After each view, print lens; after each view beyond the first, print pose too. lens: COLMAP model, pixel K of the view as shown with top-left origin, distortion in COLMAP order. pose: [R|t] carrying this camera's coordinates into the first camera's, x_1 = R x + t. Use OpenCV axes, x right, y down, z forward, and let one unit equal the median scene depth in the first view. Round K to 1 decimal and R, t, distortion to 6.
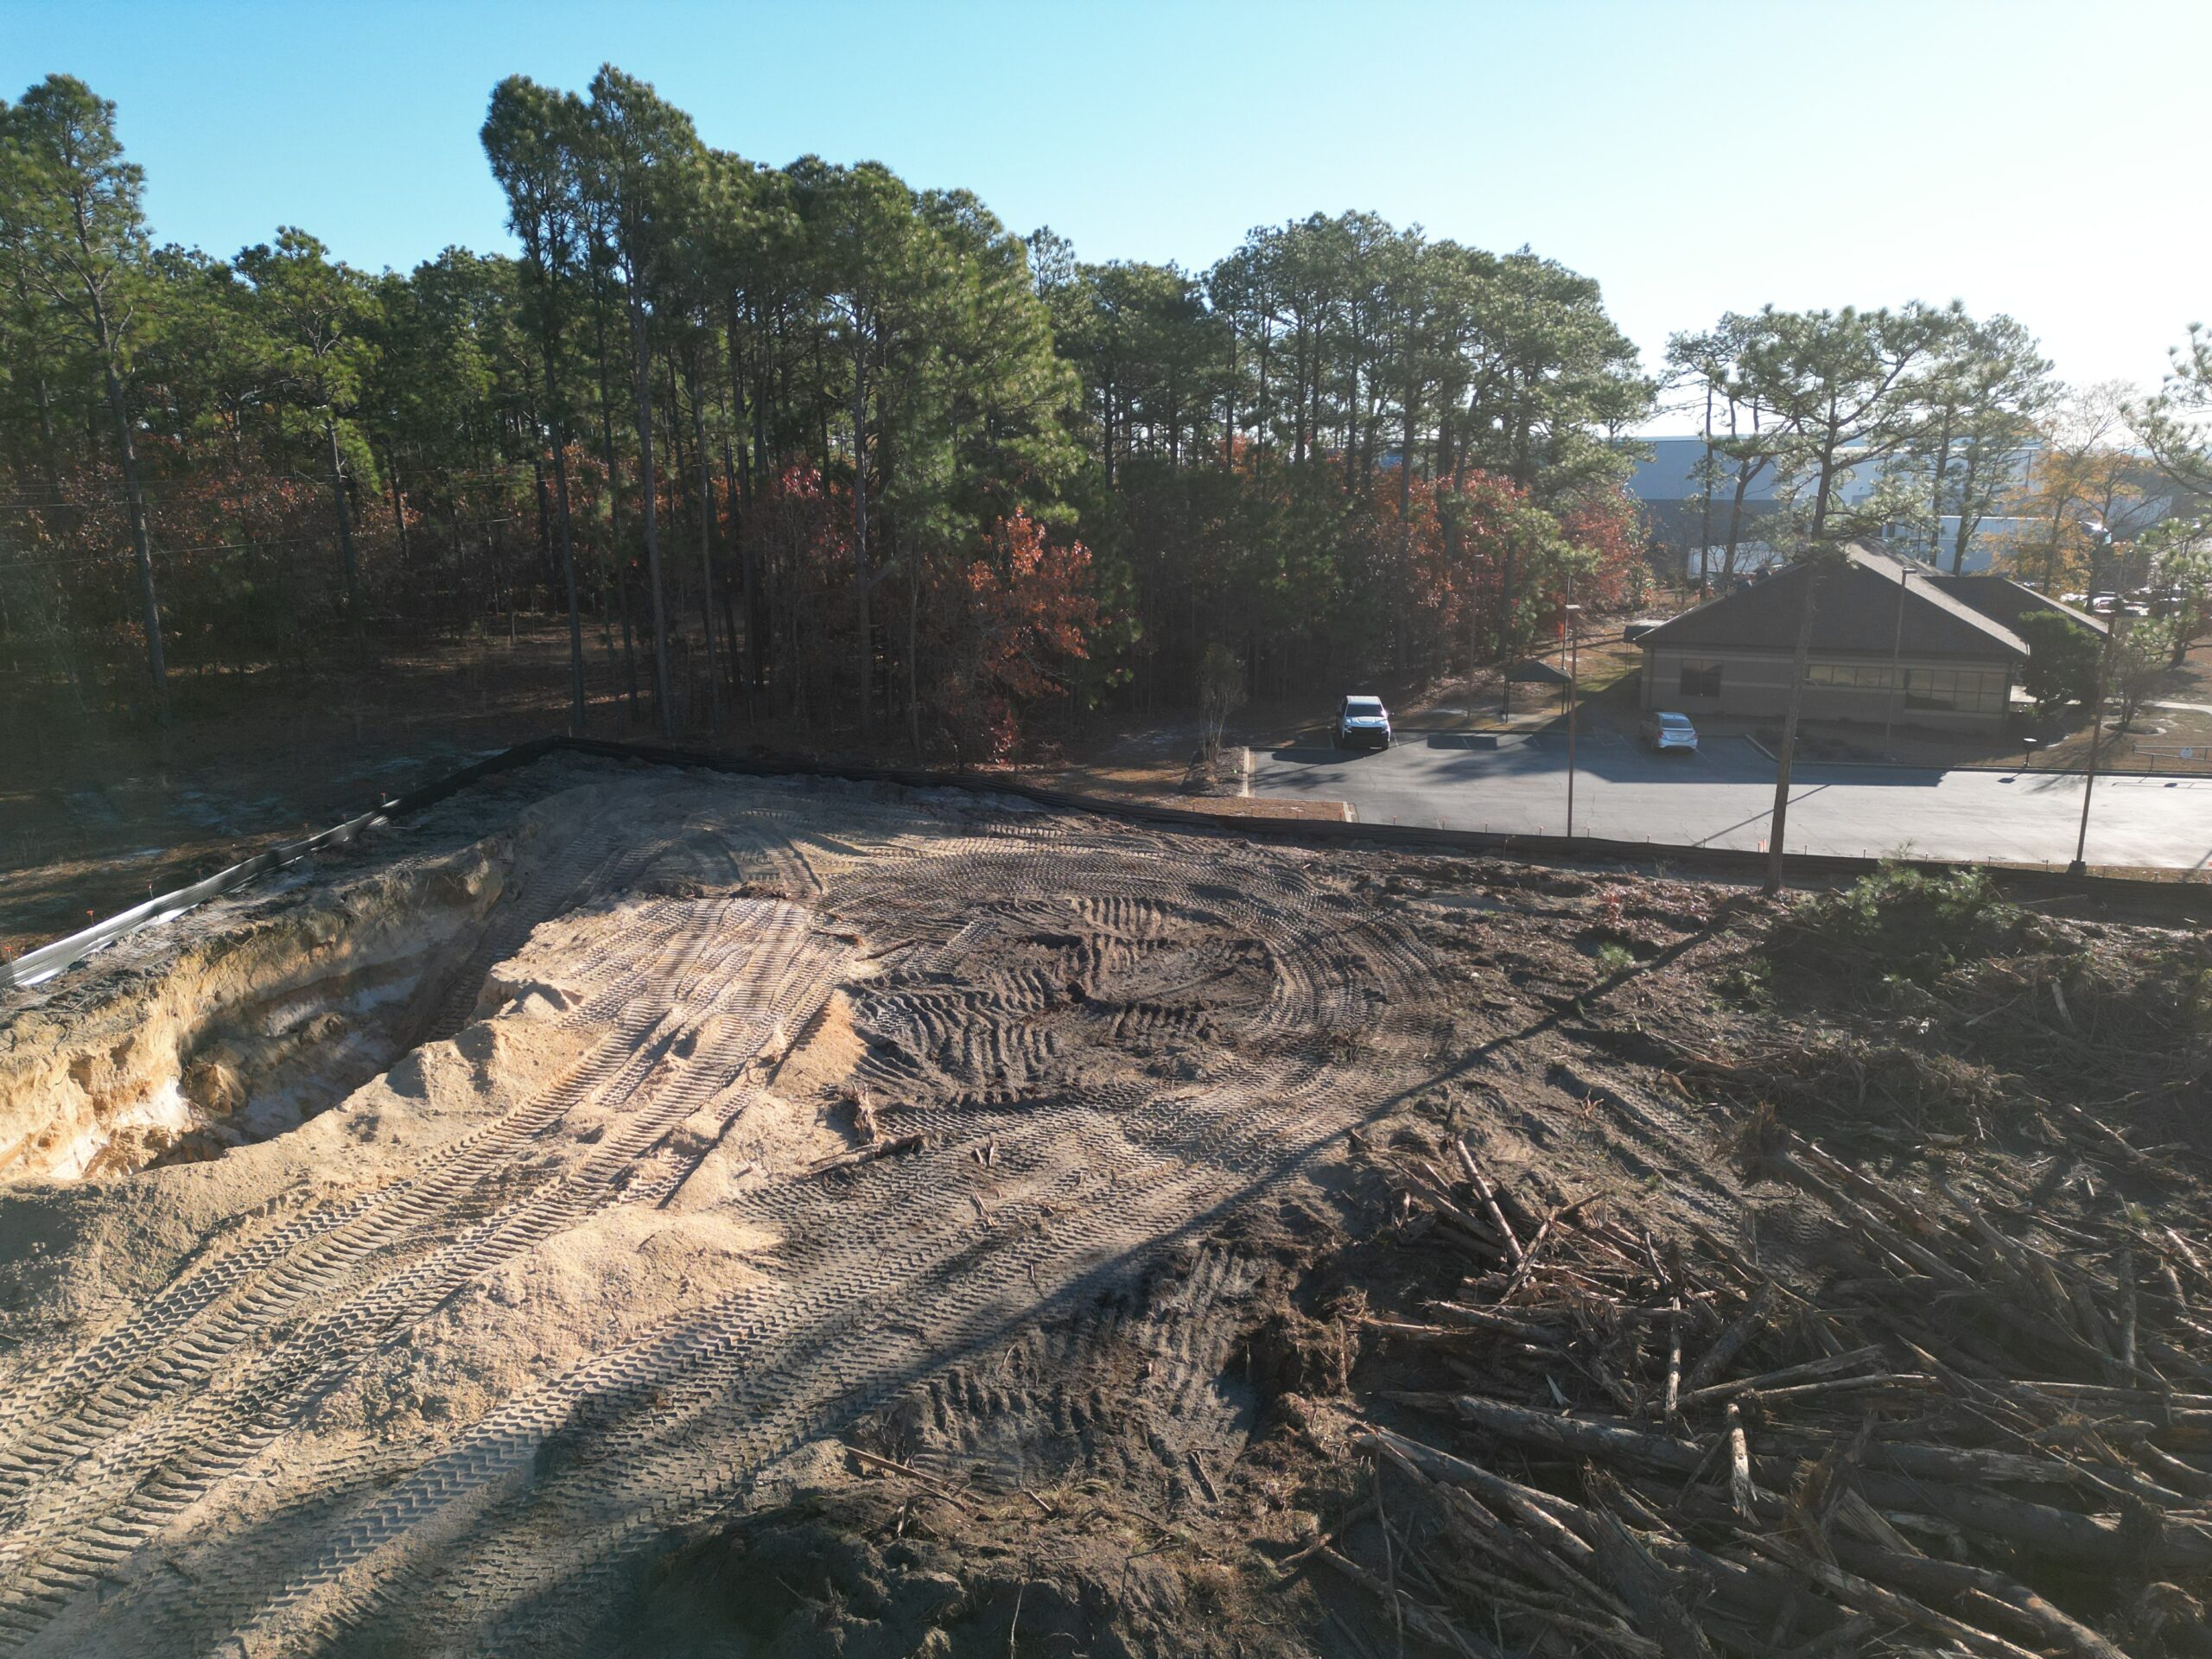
lens RADIAL K [[1546.0, 0, 1095.4], [0, 1546.0, 810.6], [0, 0, 1]] dist [0.105198, -0.107682]
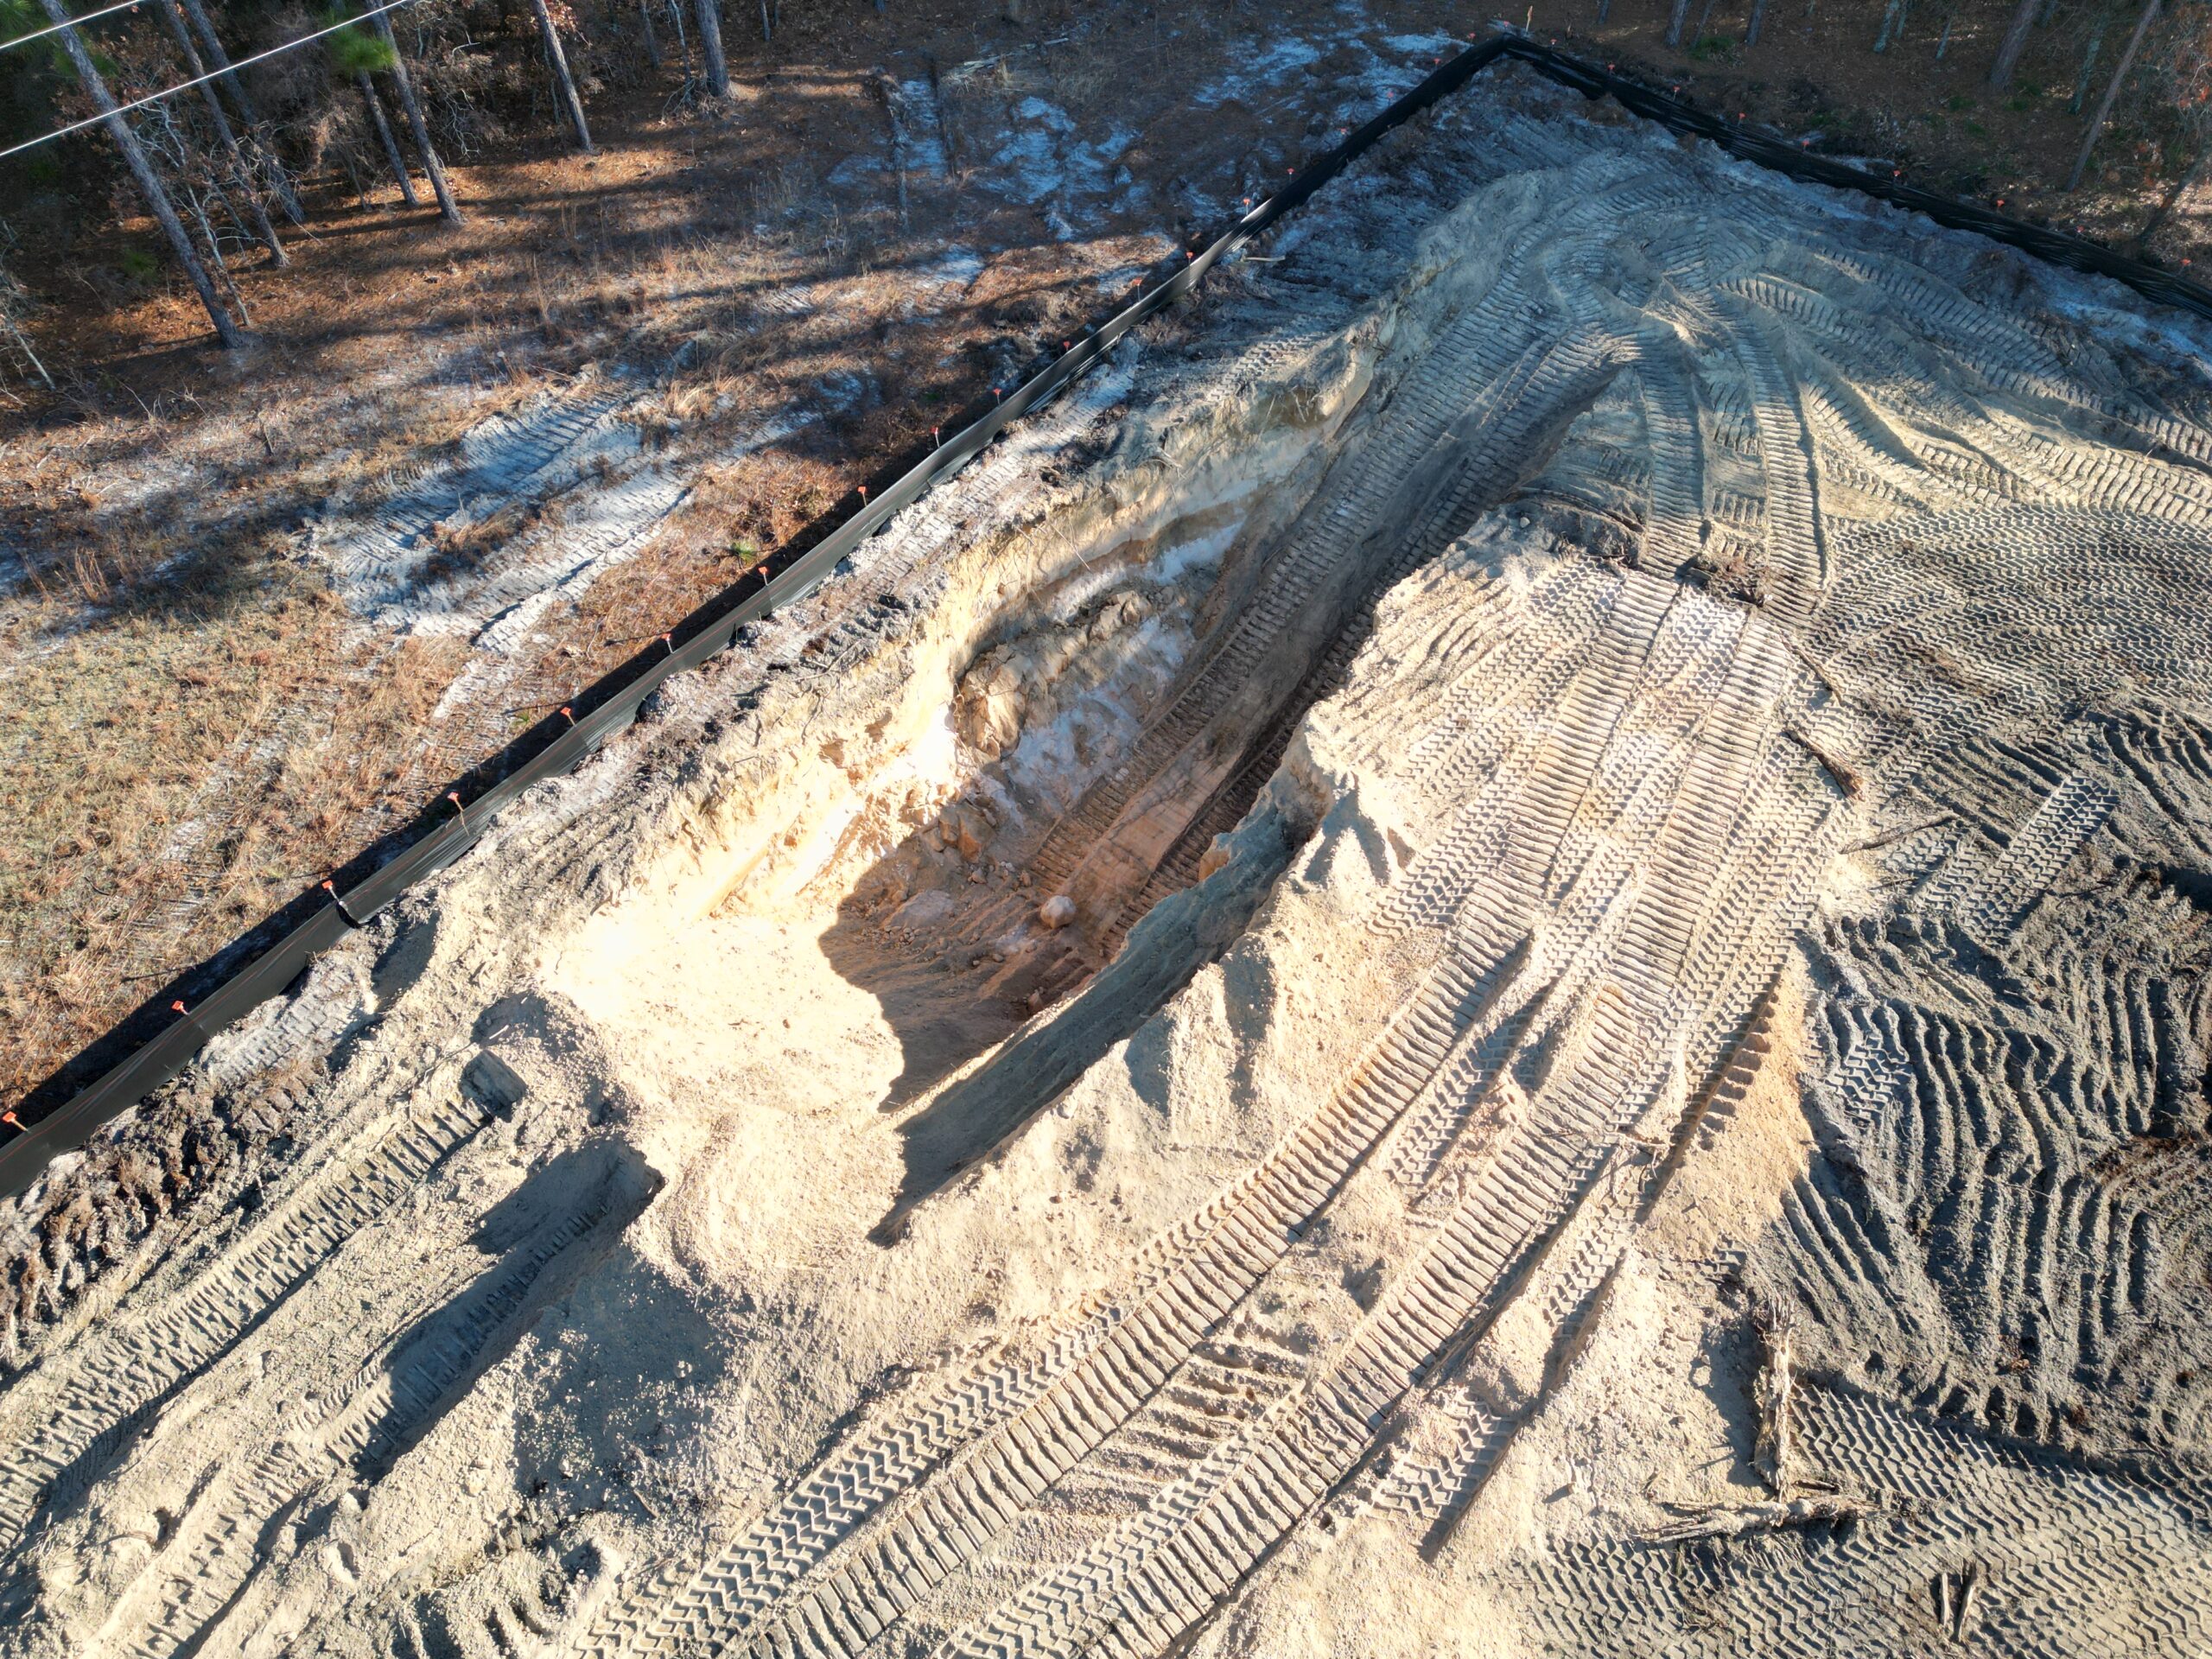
lens RADIAL K [[1536.4, 0, 1106.0], [0, 1536.4, 829.5], [0, 0, 1]] dist [0.073778, -0.068324]
pose [[0.854305, 0.384255, -0.350016, -0.237240], [-0.097697, 0.780110, 0.617967, -0.328910], [0.510508, -0.493737, 0.703993, 0.519591]]
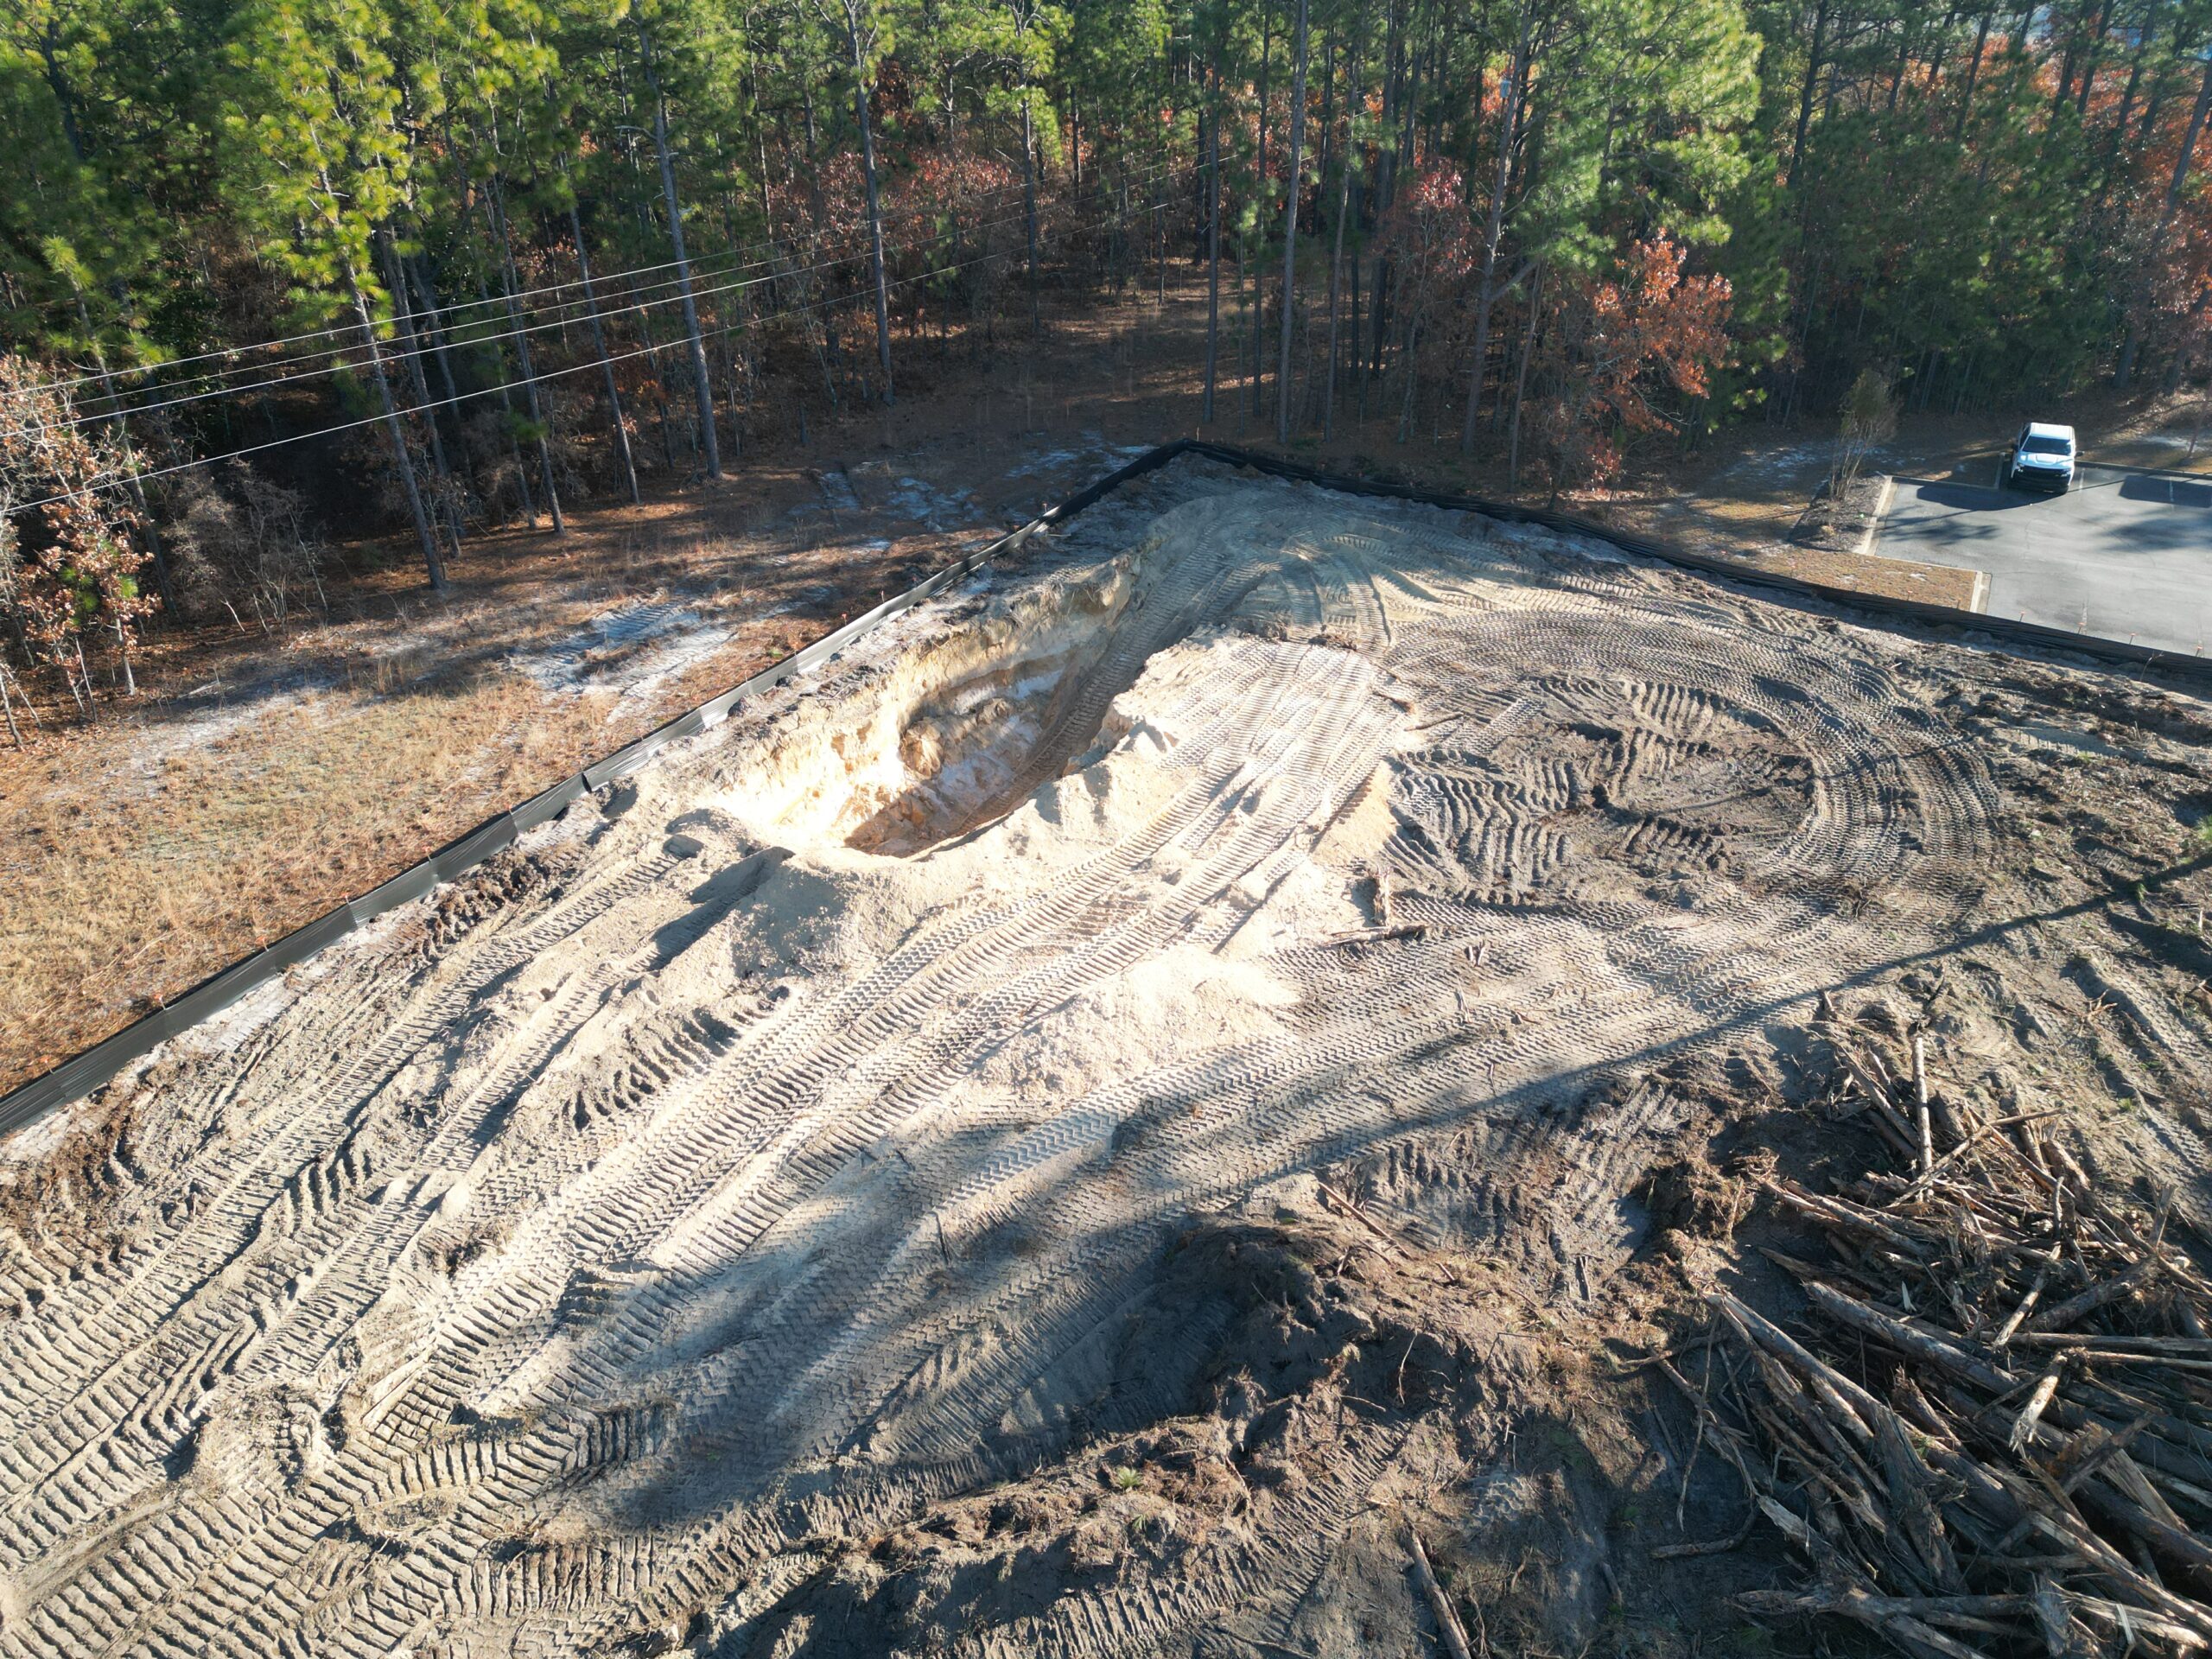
lens RADIAL K [[1546.0, 0, 1095.4], [0, 1546.0, 810.6], [0, 0, 1]] dist [0.105198, -0.107682]
pose [[0.921399, 0.171940, -0.348513, 0.054559], [-0.072390, 0.957040, 0.280774, -0.187711], [0.381817, -0.233476, 0.894262, -0.151910]]
